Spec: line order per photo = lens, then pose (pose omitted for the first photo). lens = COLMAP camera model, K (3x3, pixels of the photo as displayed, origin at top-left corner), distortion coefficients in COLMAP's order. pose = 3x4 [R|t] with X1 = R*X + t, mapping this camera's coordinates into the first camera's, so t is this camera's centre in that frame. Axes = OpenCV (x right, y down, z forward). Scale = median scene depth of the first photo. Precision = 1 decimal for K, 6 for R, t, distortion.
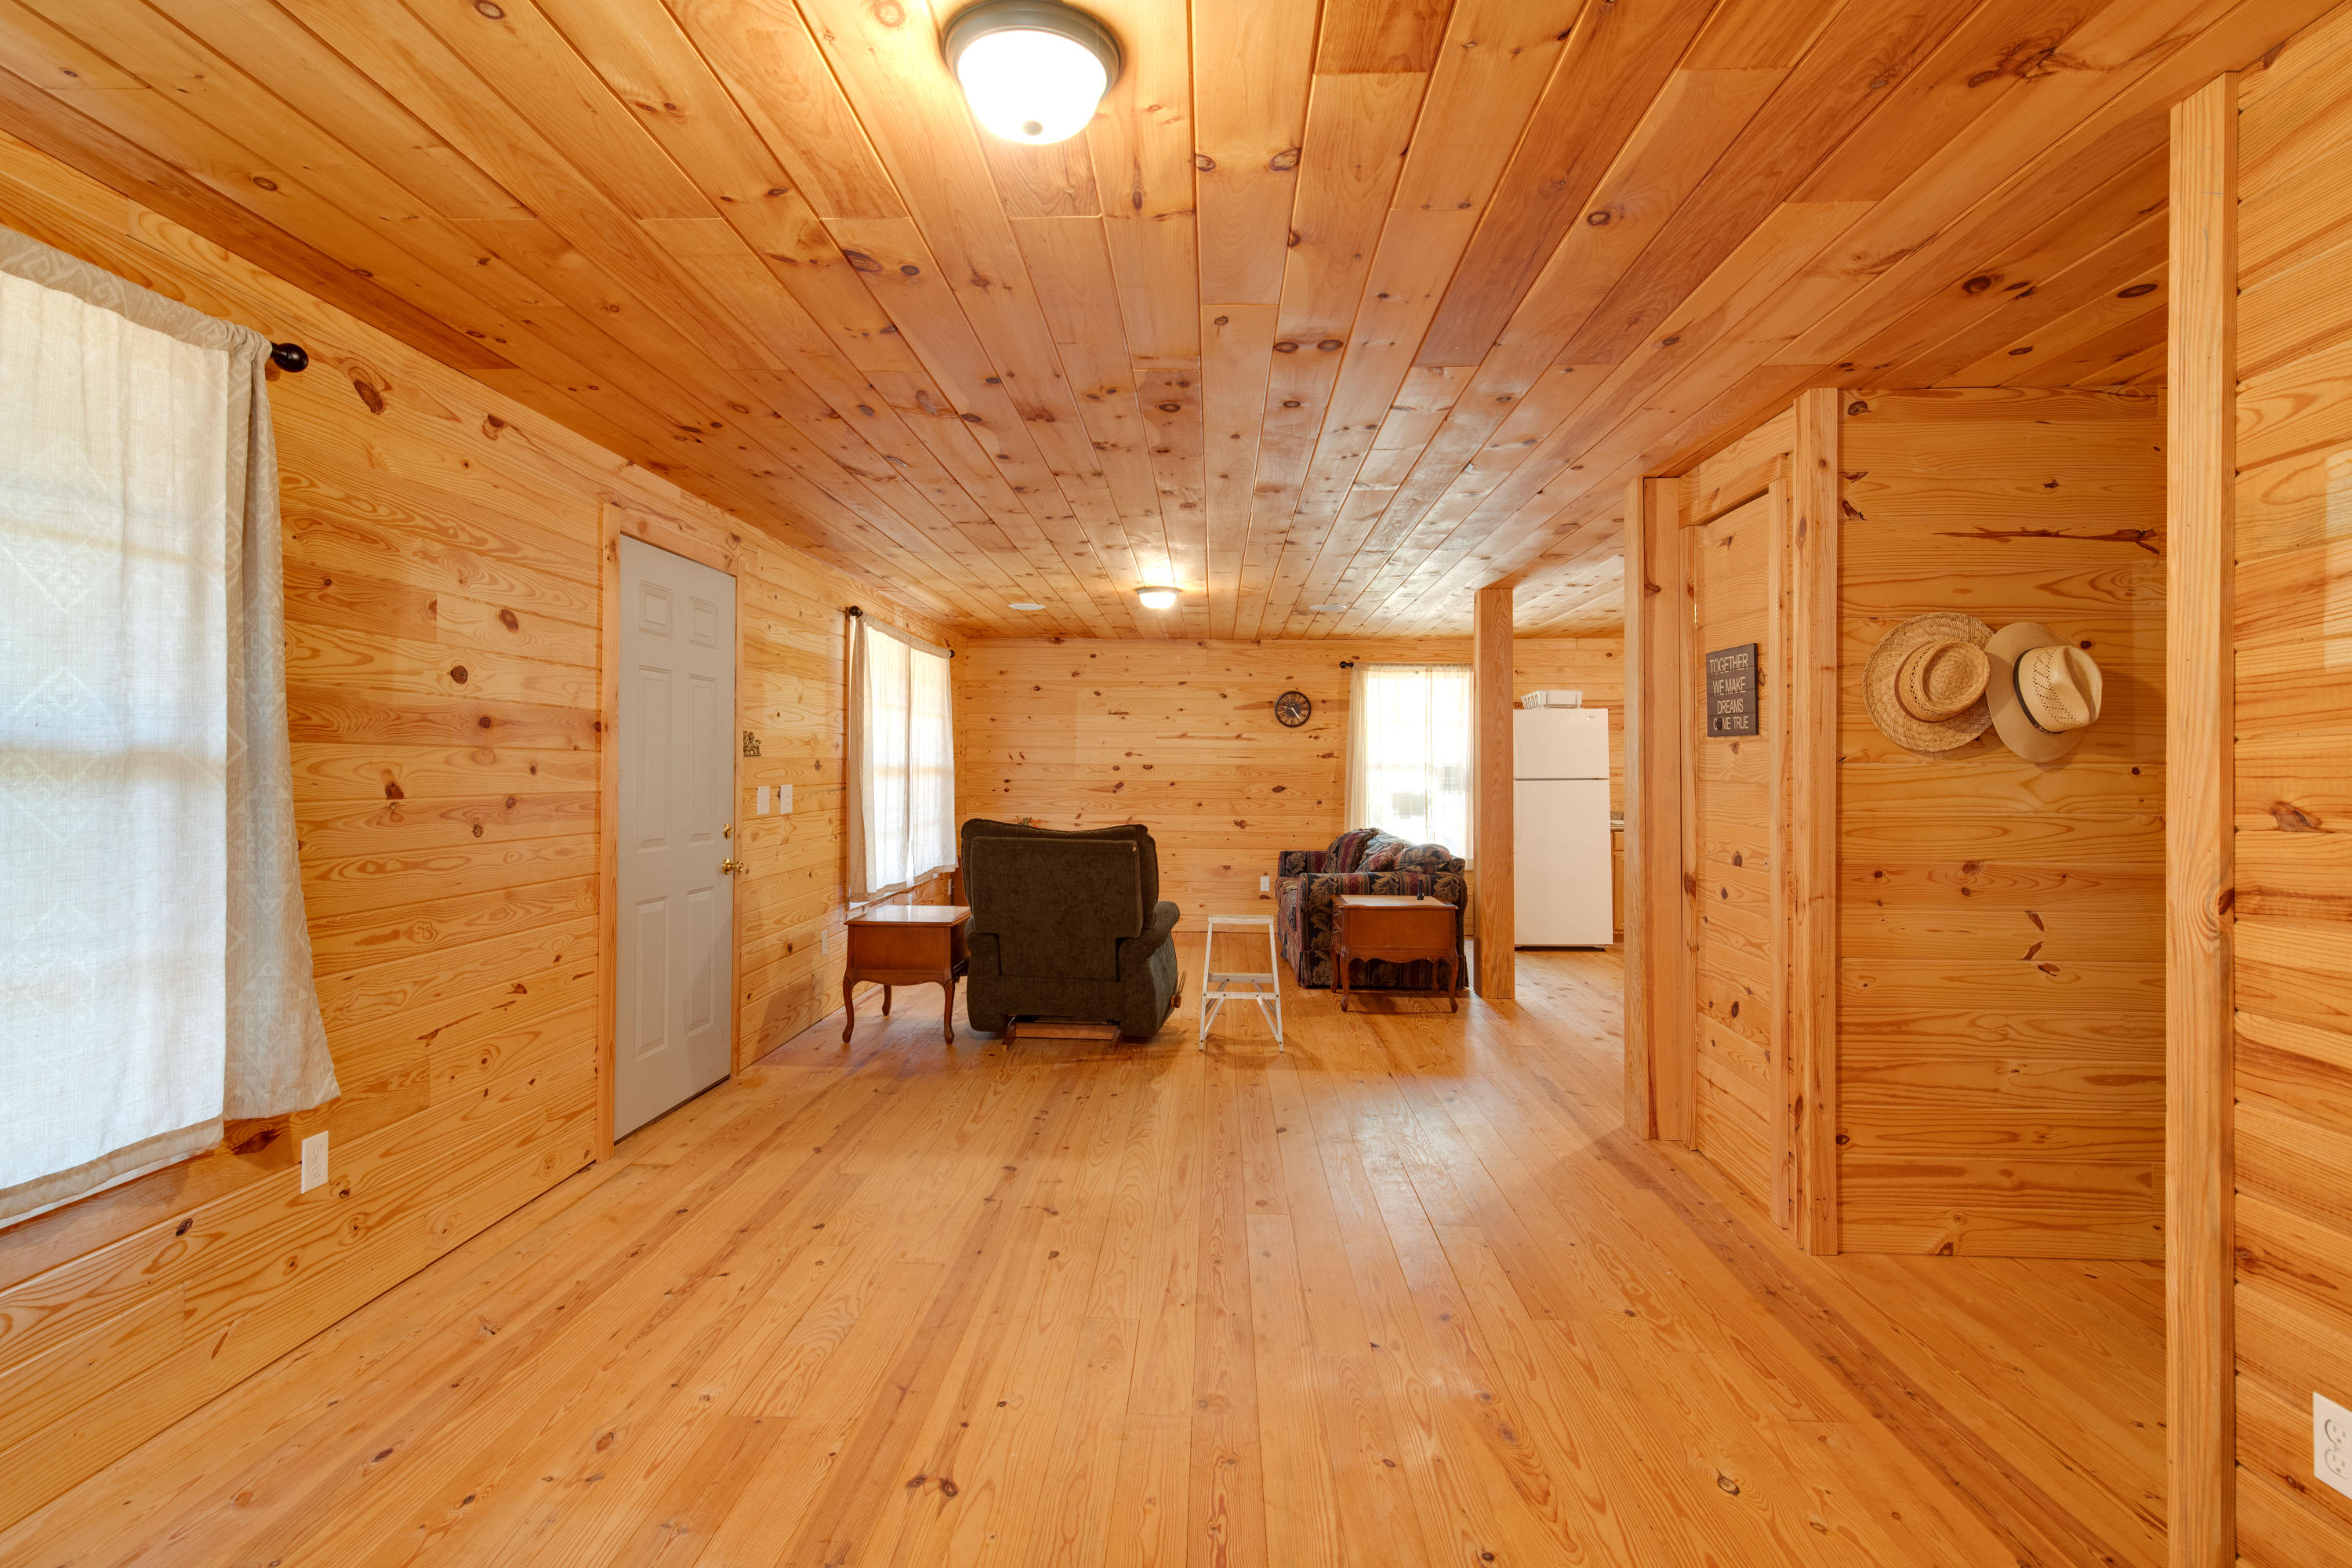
lens RADIAL K [[1140.0, 0, 1172.5], [0, 1140.0, 760.1], [0, 0, 1]] dist [0.014693, -0.000248]
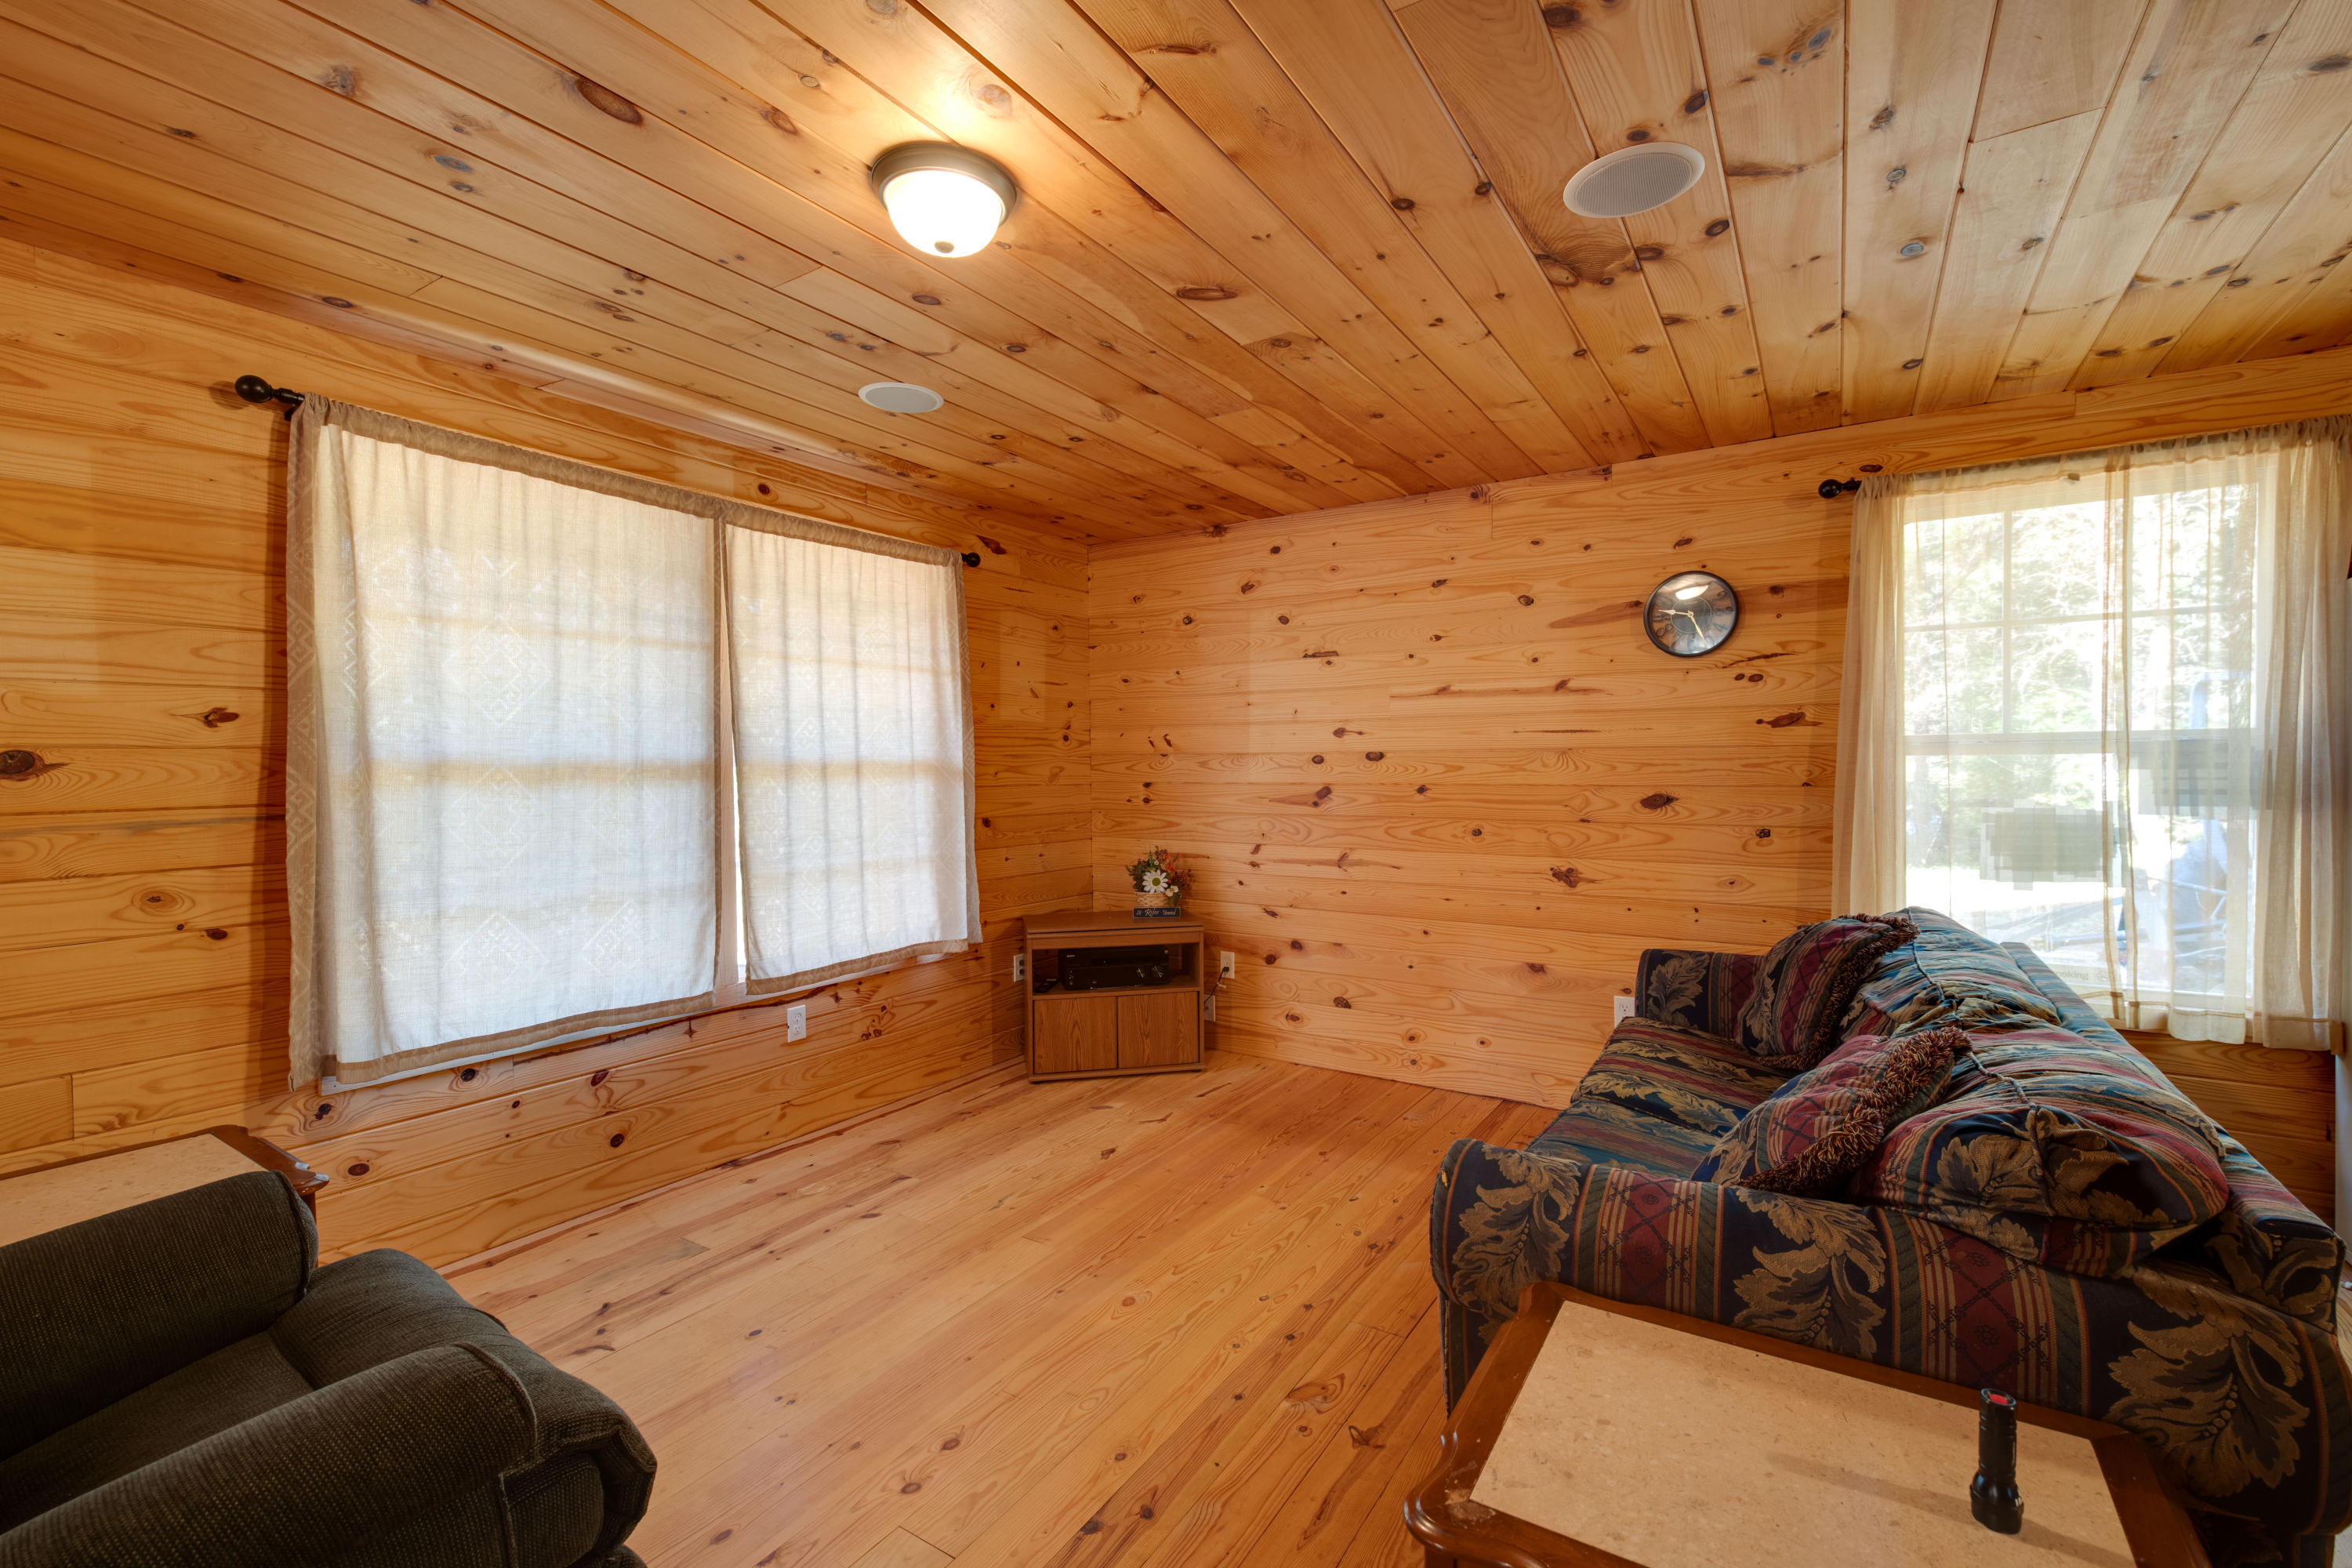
lens RADIAL K [[993.1, 0, 1174.1], [0, 993.1, 790.8], [0, 0, 1]] dist [0.005436, -0.005577]
pose [[0.859395, -0.000642, -0.511312, 0.129875], [0.017810, 0.999430, 0.028681, 0.007283], [0.511002, -0.033754, 0.858917, 0.580026]]
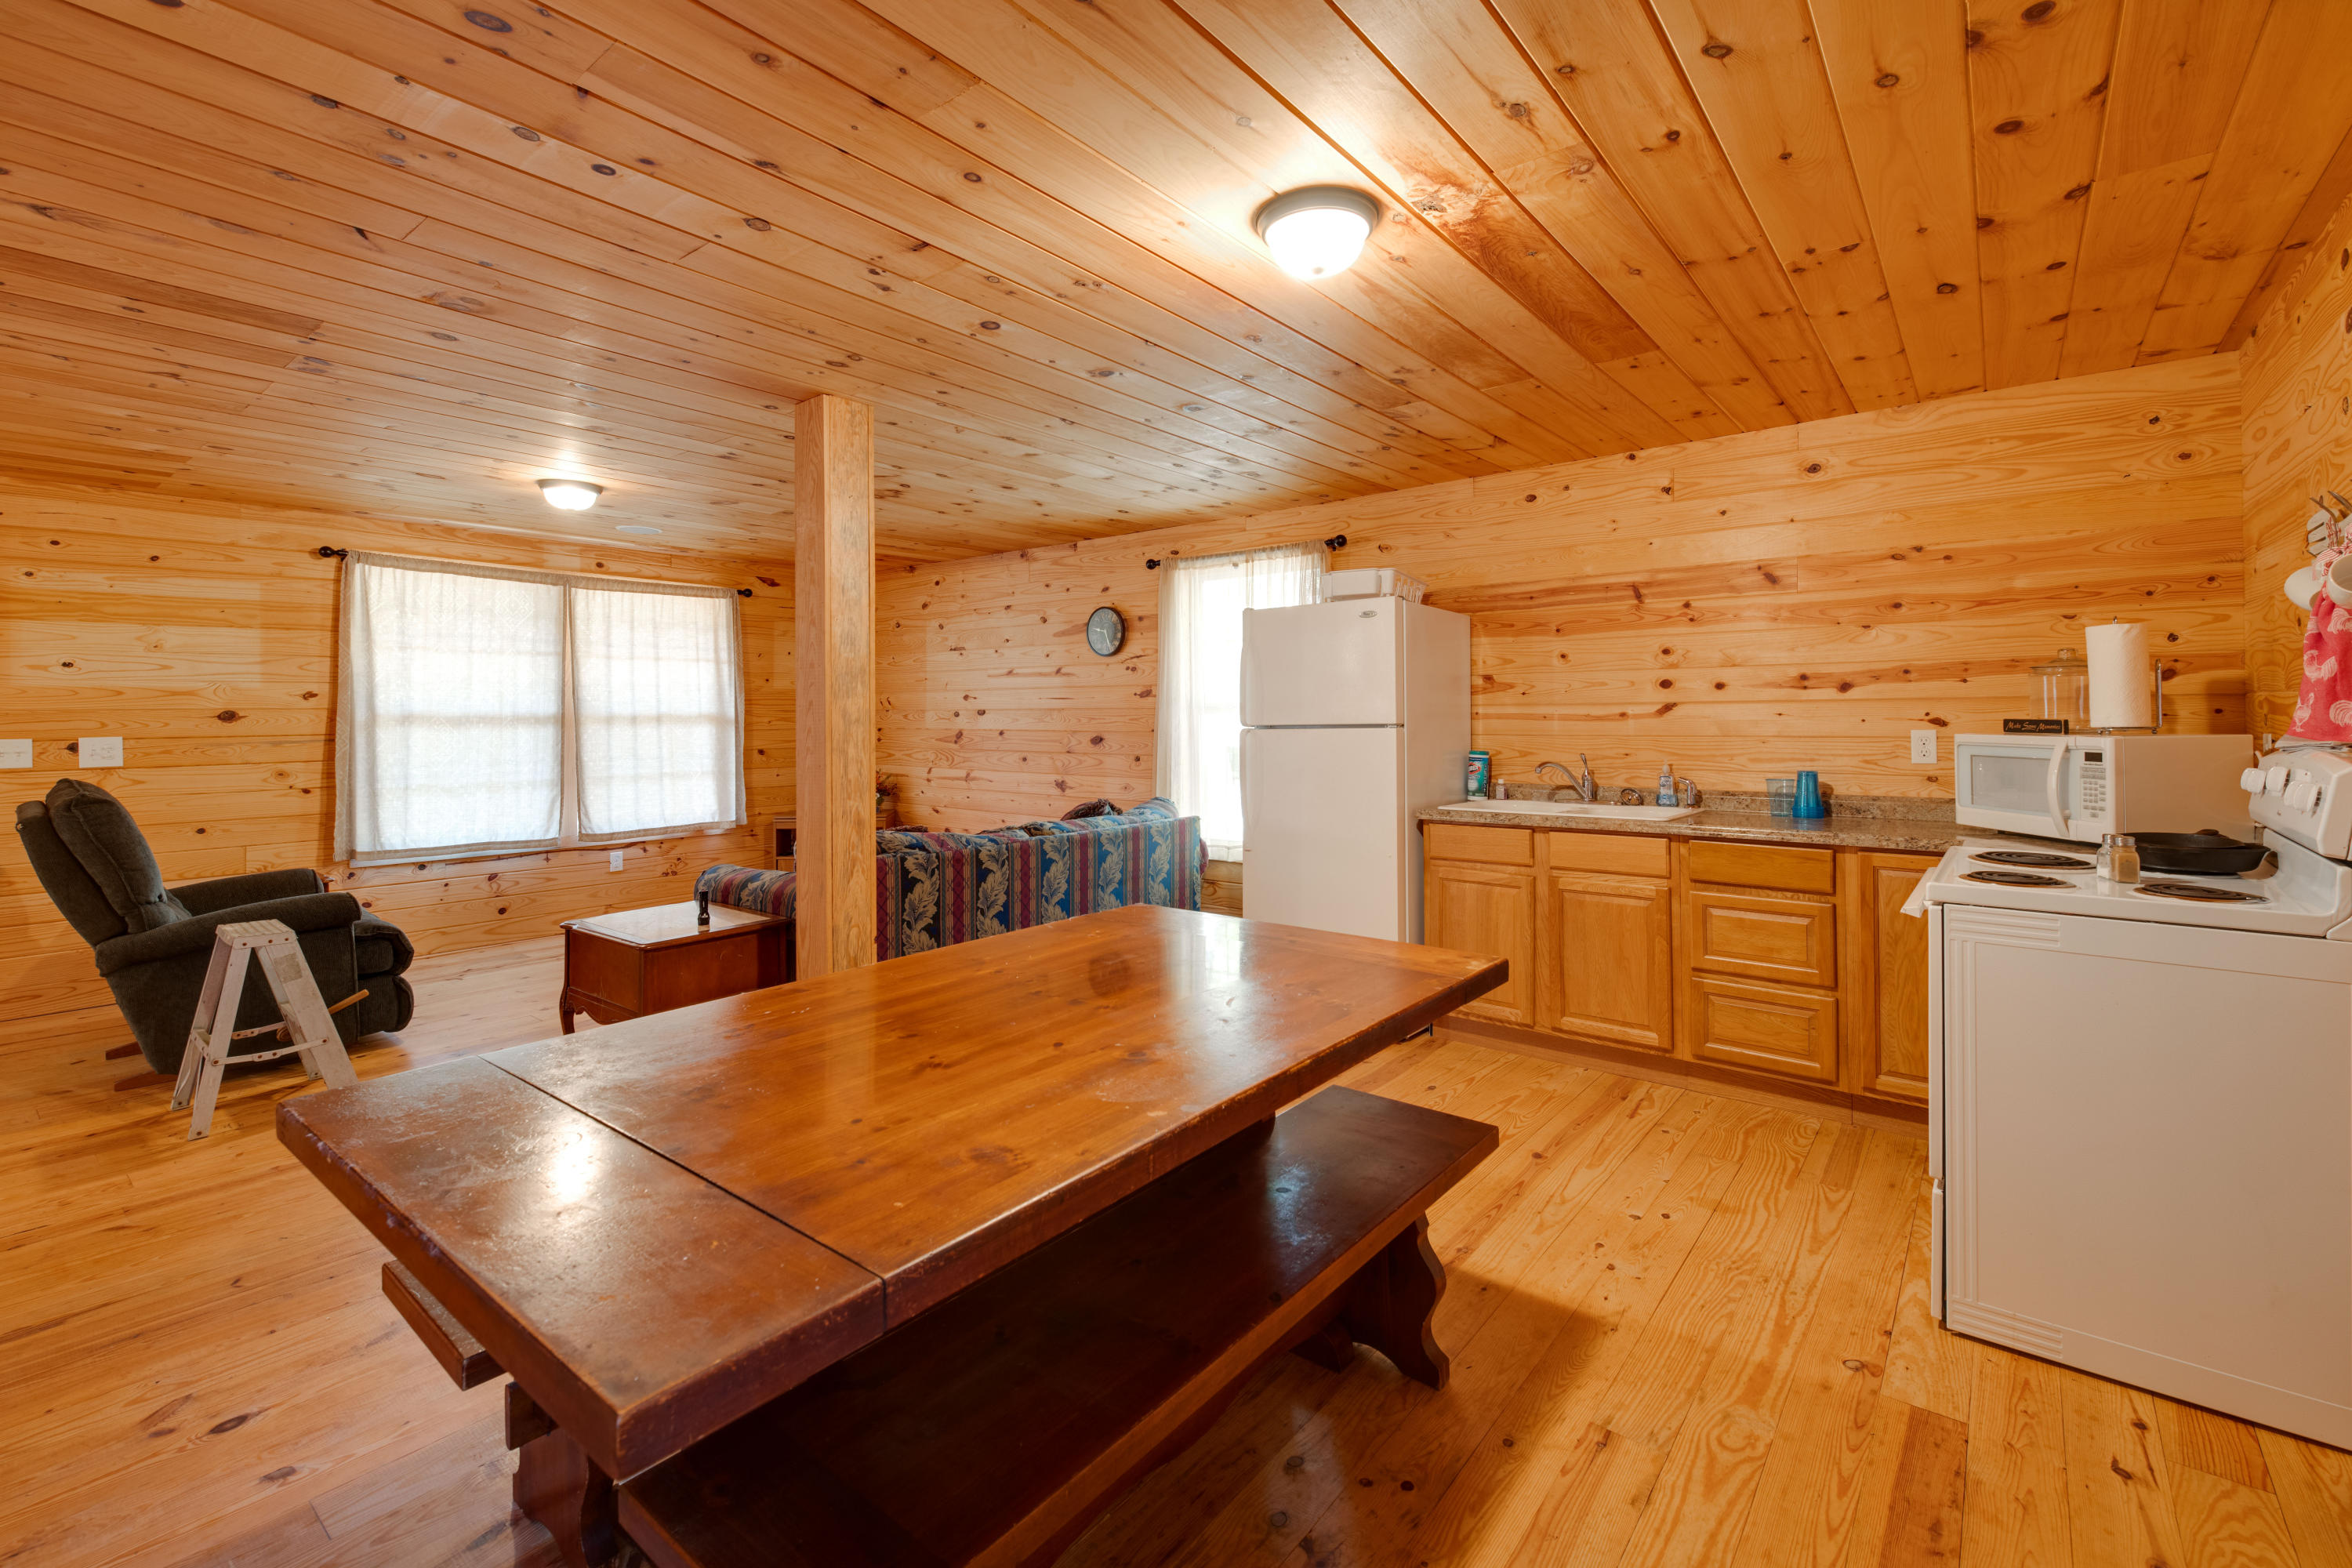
lens RADIAL K [[993.1, 0, 1161.2], [0, 993.1, 717.9], [0, 0, 1]] dist [0.005436, -0.005577]
pose [[0.805030, -0.007809, -0.593183, 0.515641], [0.013818, 0.999889, 0.005590, 0.007940], [0.593073, -0.012697, 0.805049, 0.505324]]
